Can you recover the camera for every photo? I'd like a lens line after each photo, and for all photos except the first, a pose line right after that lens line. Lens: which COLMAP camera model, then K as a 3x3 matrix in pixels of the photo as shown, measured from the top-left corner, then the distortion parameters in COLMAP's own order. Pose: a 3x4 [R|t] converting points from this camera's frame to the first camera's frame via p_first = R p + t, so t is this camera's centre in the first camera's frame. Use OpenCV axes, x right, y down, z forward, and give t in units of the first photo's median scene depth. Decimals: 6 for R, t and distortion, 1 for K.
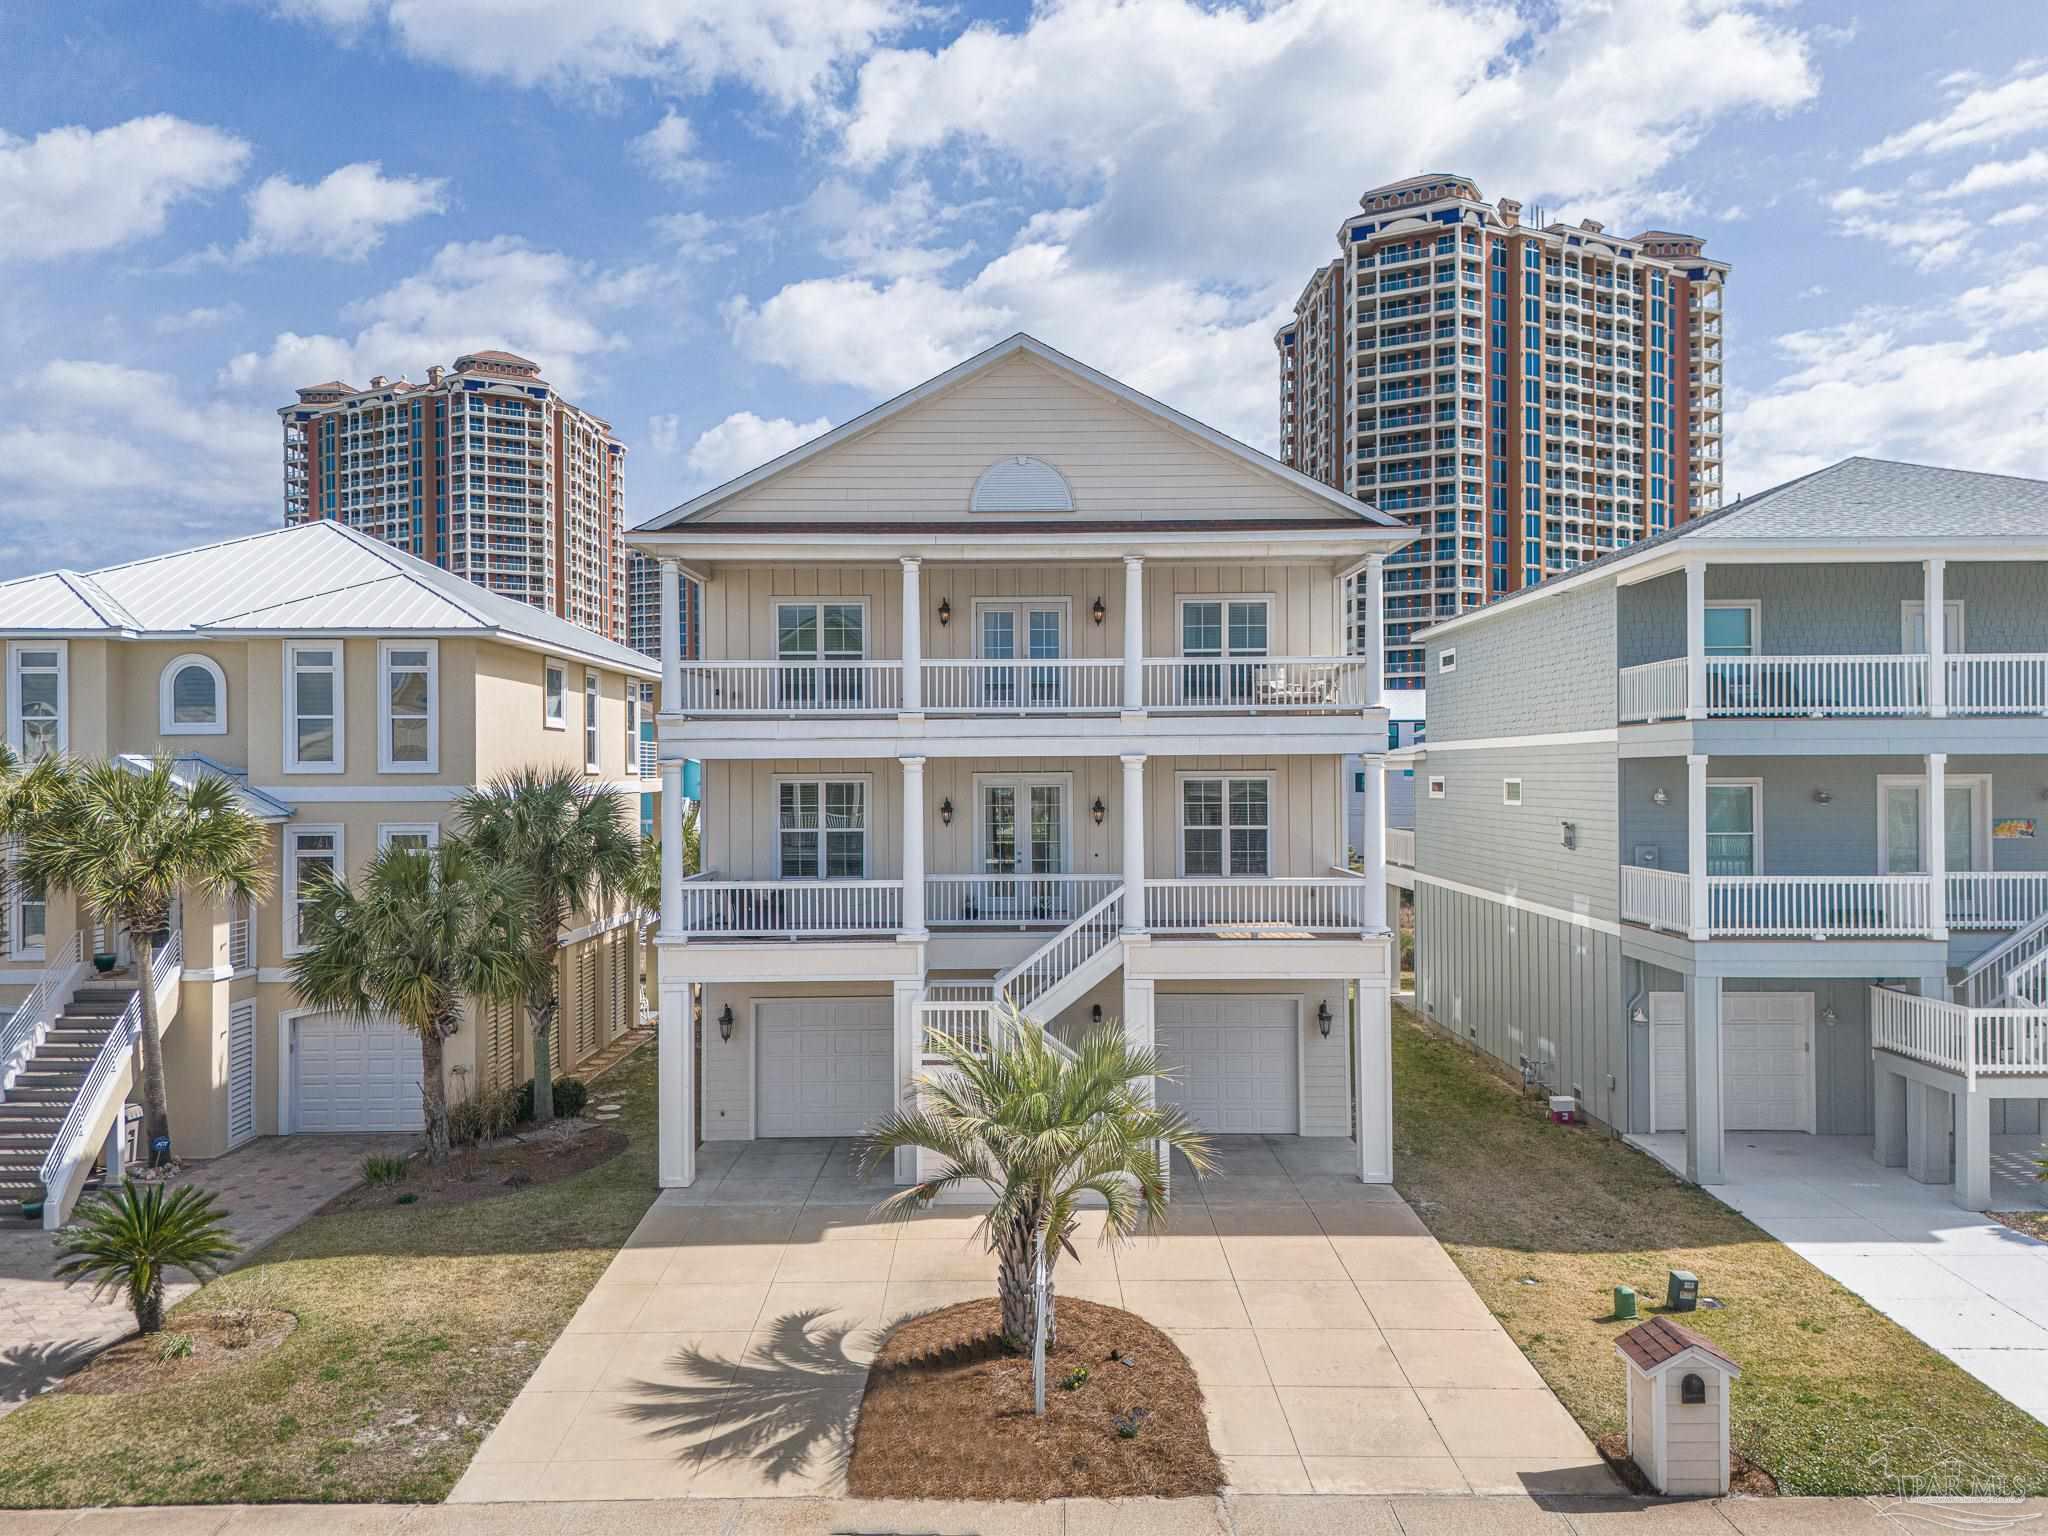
lens RADIAL K [[1510.1, 0, 1018.5], [0, 1510.1, 767.9], [0, 0, 1]] dist [0.061528, -0.048365]
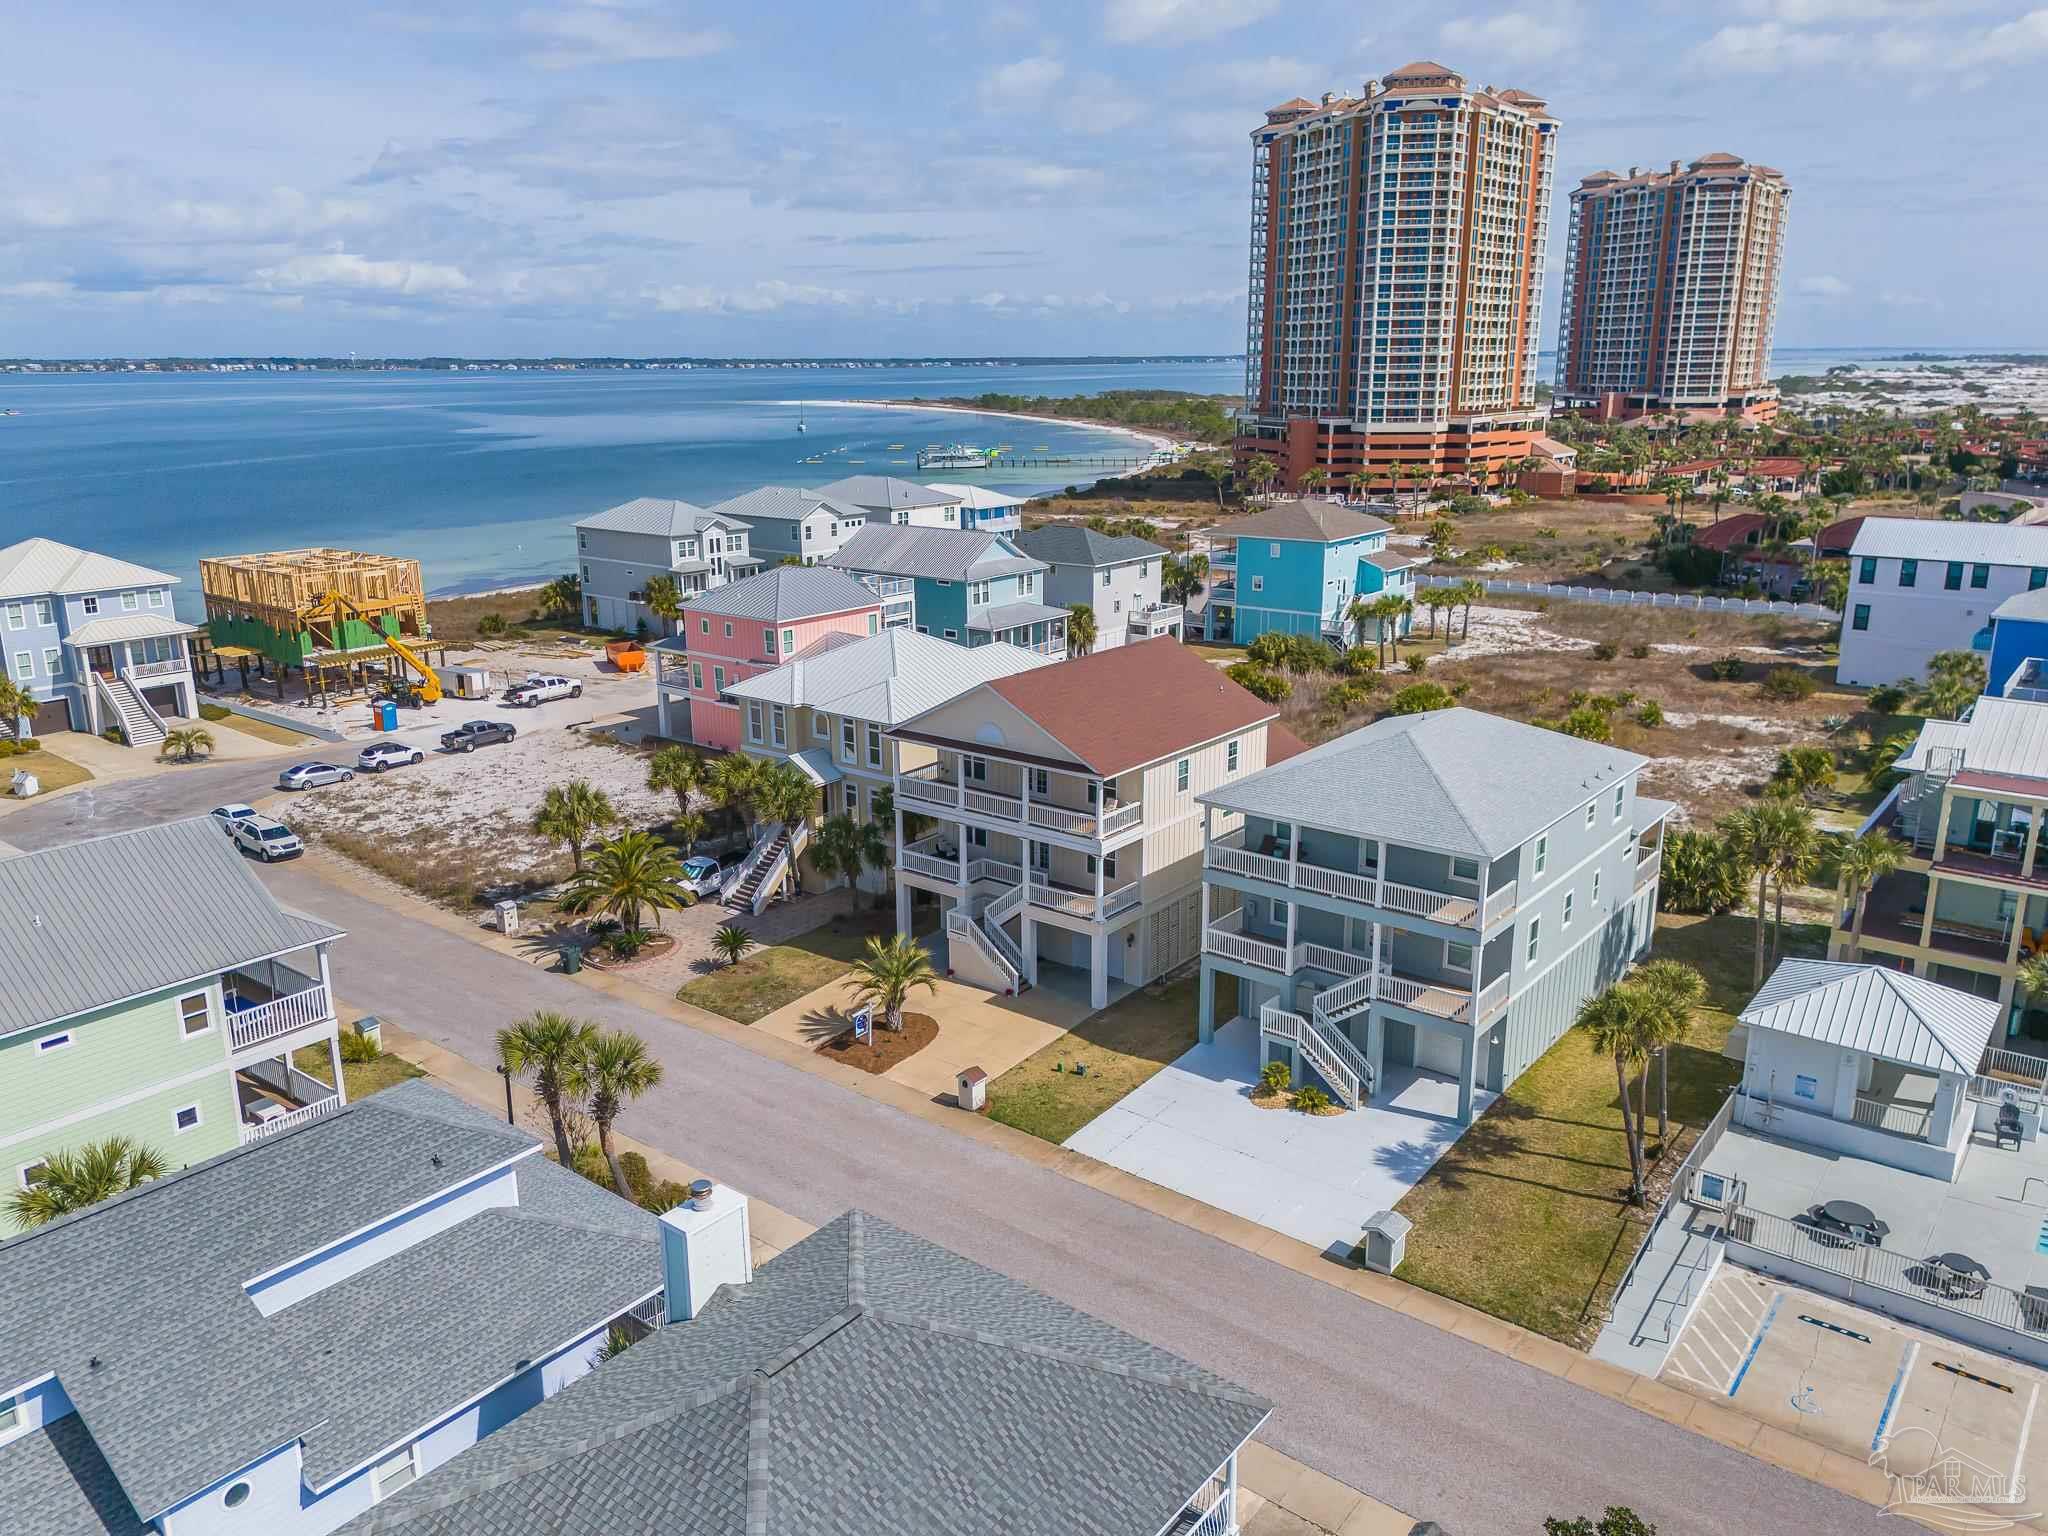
lens RADIAL K [[1526.1, 0, 1019.2], [0, 1526.1, 767.4], [0, 0, 1]] dist [0.044901, -0.015634]
pose [[0.782829, 0.163933, -0.600253, 1.637857], [0.004565, 0.963132, 0.268991, -0.839285], [0.622220, -0.213314, 0.753220, -0.987256]]
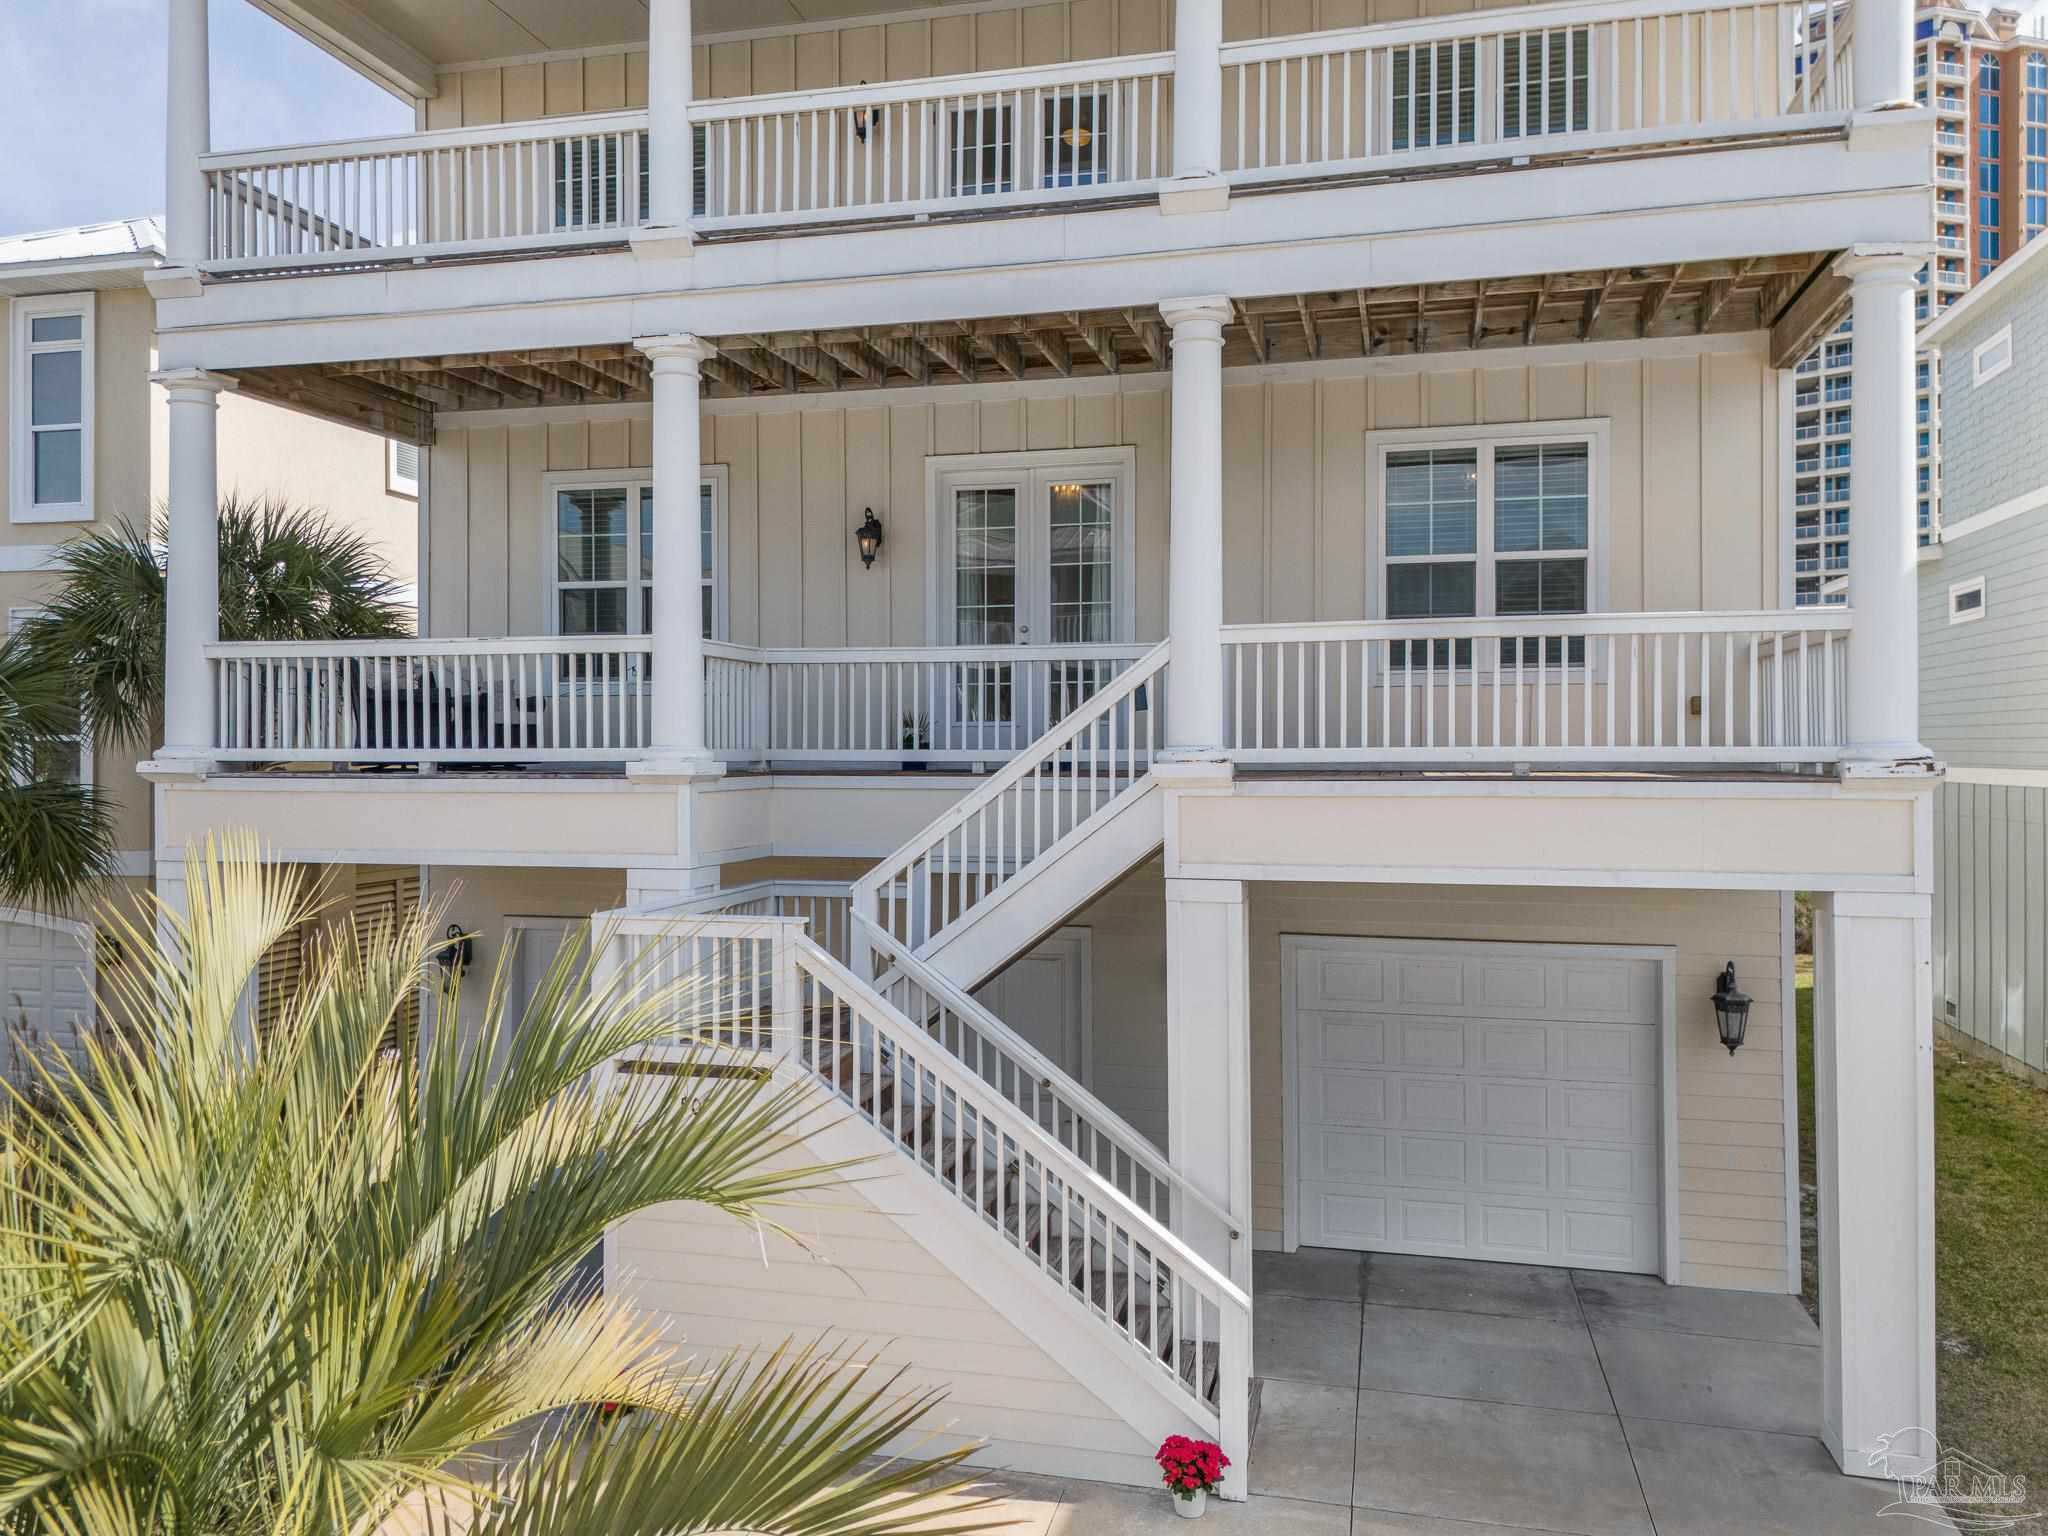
lens RADIAL K [[1544.9, 0, 1021.4], [0, 1544.9, 744.8], [0, 0, 1]] dist [0.043181, -0.034628]
pose [[0.971840, 0.004543, -0.235597, 0.125161], [-0.004543, 0.999990, 0.000540, 0.103708], [0.235597, 0.000545, 0.971851, 0.596591]]
